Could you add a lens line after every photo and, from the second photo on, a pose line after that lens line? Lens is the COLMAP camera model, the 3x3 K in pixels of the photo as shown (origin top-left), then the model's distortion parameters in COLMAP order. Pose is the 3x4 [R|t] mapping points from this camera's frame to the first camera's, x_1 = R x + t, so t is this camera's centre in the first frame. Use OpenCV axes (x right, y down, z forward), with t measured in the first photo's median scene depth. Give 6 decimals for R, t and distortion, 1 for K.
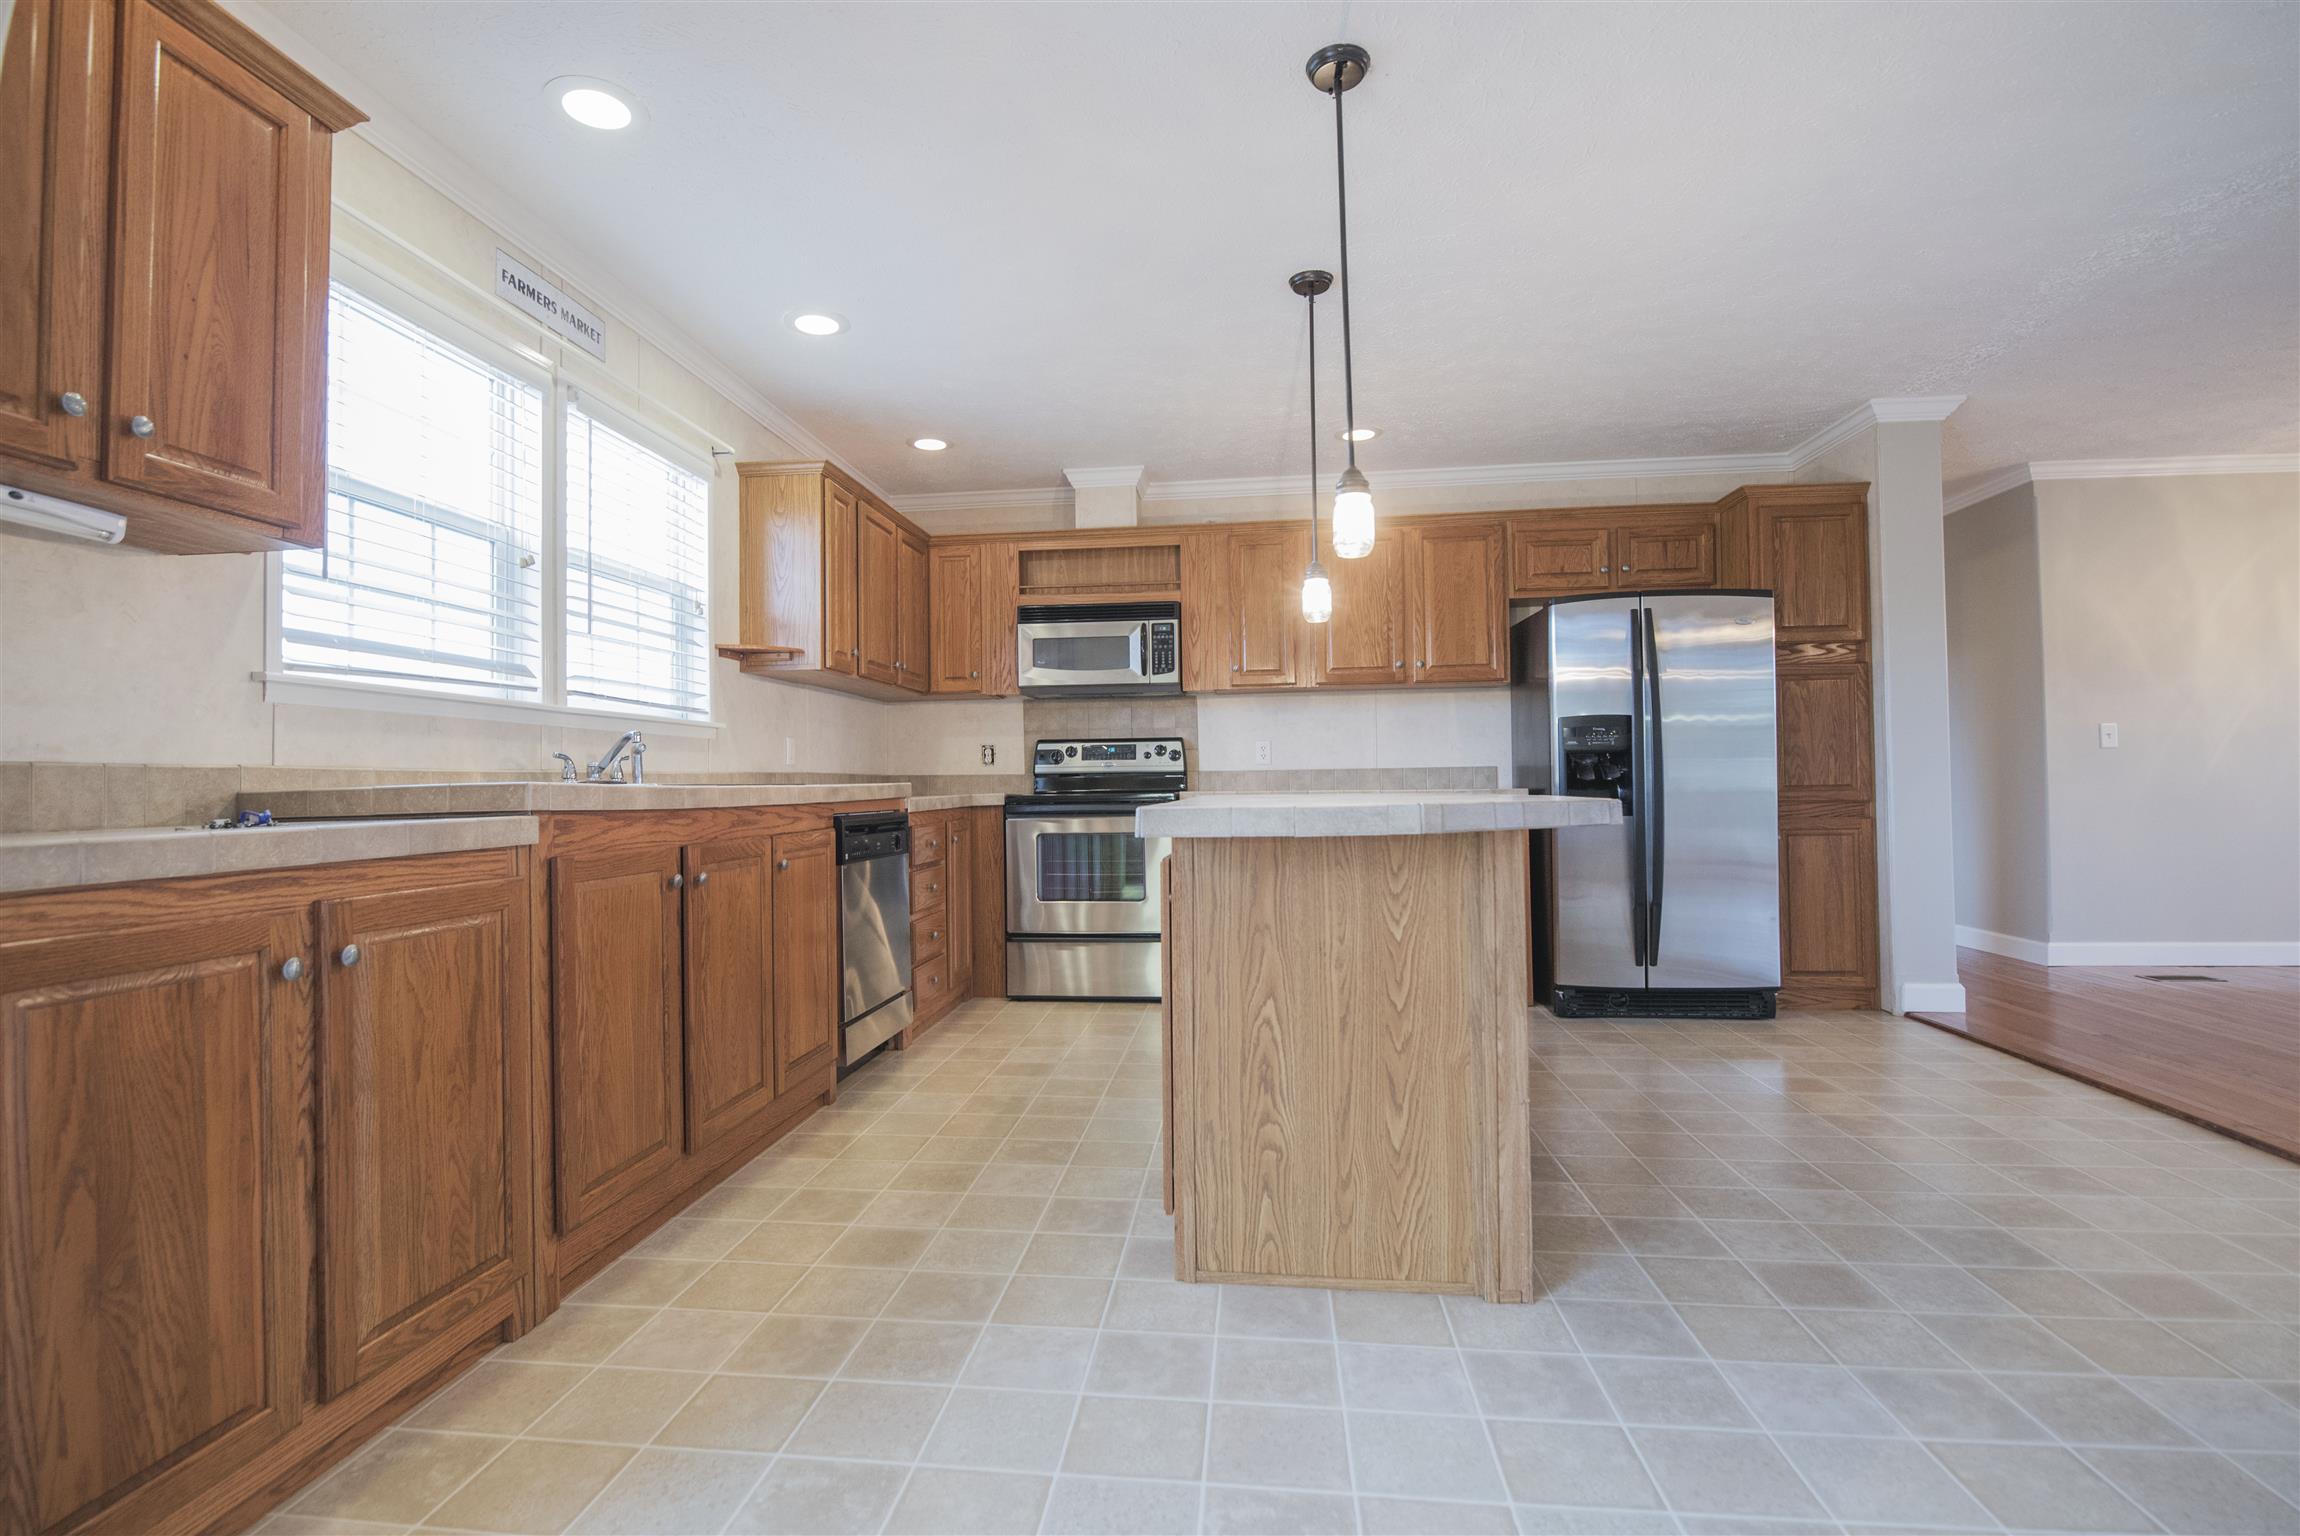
lens RADIAL K [[1060.3, 0, 1148.1], [0, 1060.3, 786.6], [0, 0, 1]] dist [-0.001078, 0.000029]
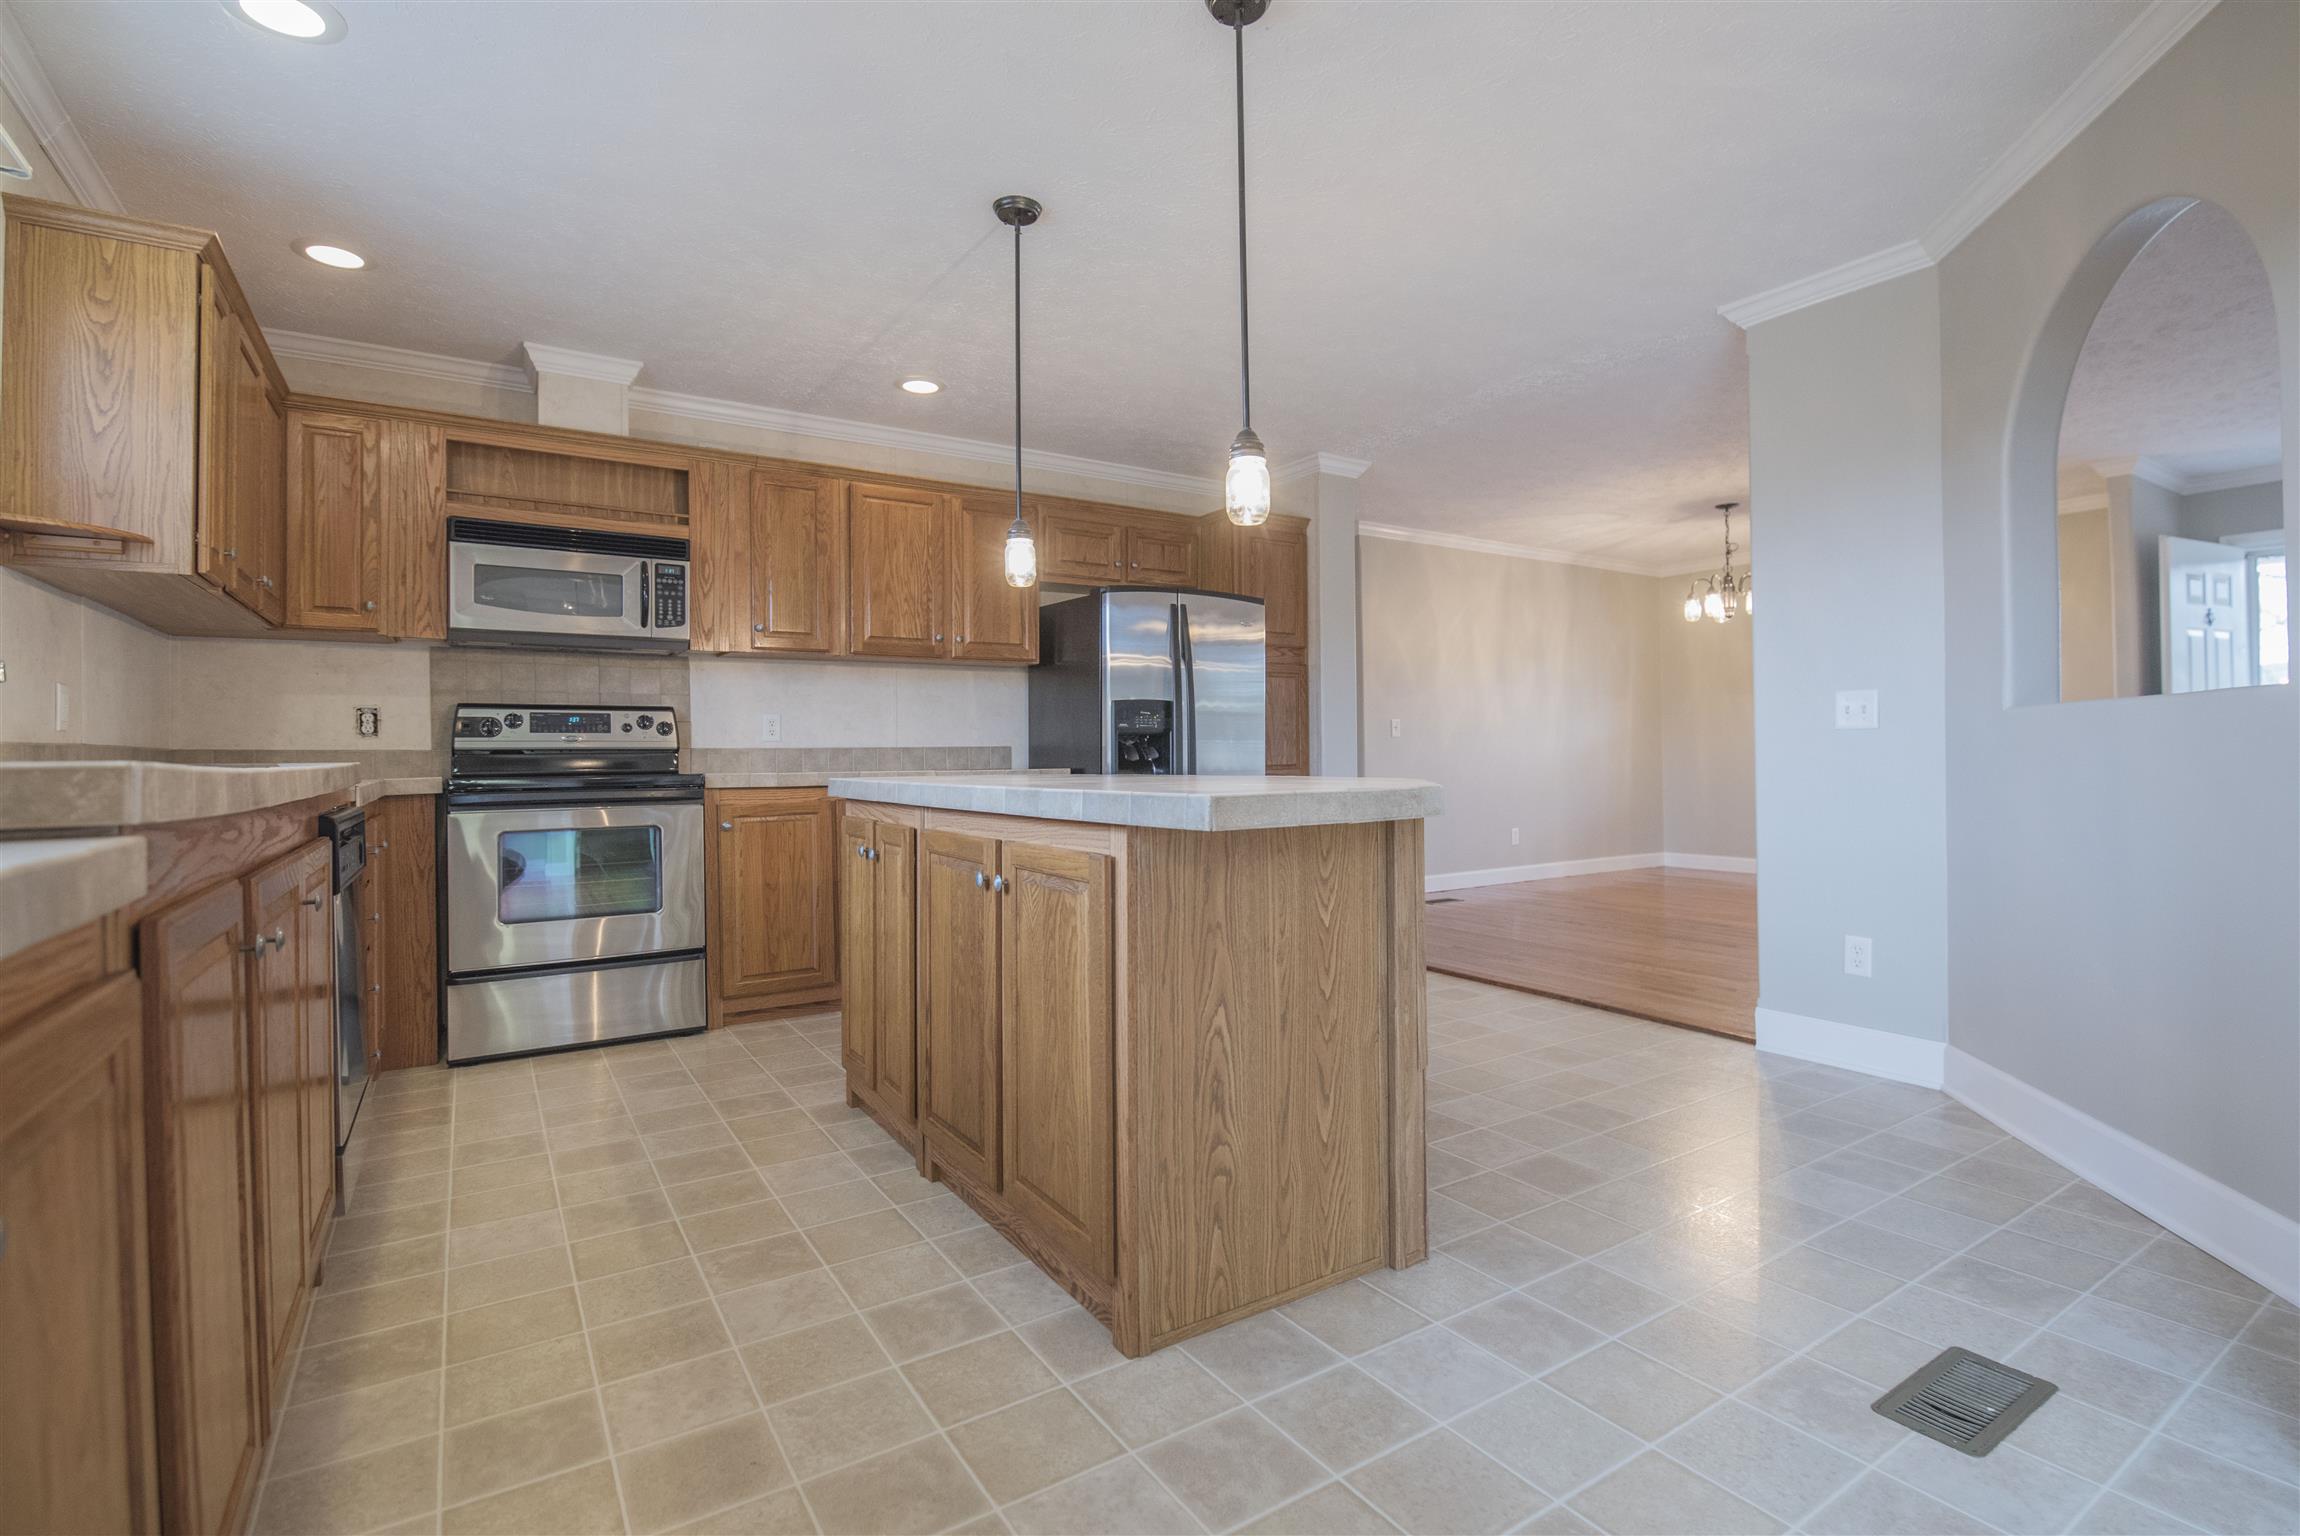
lens RADIAL K [[1051.2, 0, 1150.0], [0, 1051.2, 768.0], [0, 0, 1]] dist [-0.000611, -0.008207]
pose [[0.772426, -0.002225, 0.635101, -0.239216], [0.000913, 0.999997, 0.002393, -0.001100], [-0.635104, -0.001269, 0.772426, 0.172534]]
